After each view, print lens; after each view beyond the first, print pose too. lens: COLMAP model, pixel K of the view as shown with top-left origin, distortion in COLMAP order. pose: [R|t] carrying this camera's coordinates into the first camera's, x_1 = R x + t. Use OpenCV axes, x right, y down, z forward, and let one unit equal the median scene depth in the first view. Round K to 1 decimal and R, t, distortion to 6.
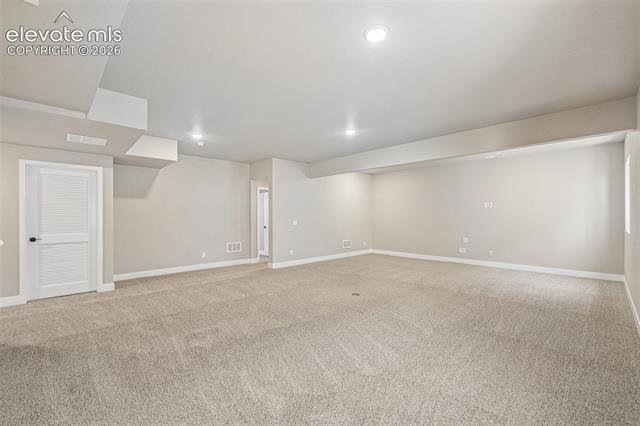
lens RADIAL K [[271.3, 0, 320.0], [0, 271.3, 213.0], [0, 0, 1]] dist [0.000104, 0.000008]
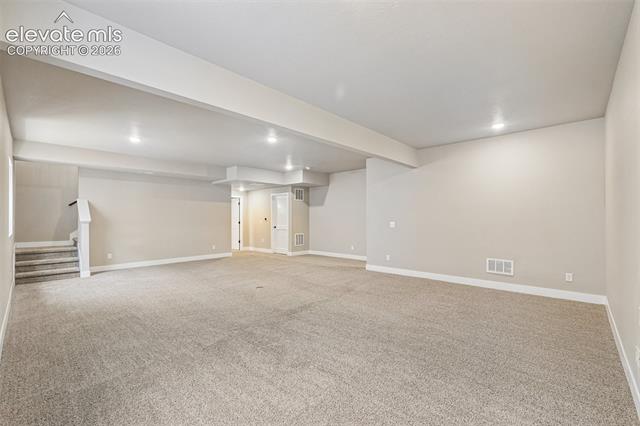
lens RADIAL K [[273.5, 0, 319.2], [0, 273.5, 221.9], [0, 0, 1]] dist [0.000498, 0.000026]
pose [[0.034481, 0.009531, -0.999360, 0.933435], [0.009954, 0.999902, 0.009880, 0.023559], [0.999356, -0.010288, 0.034382, 0.915530]]
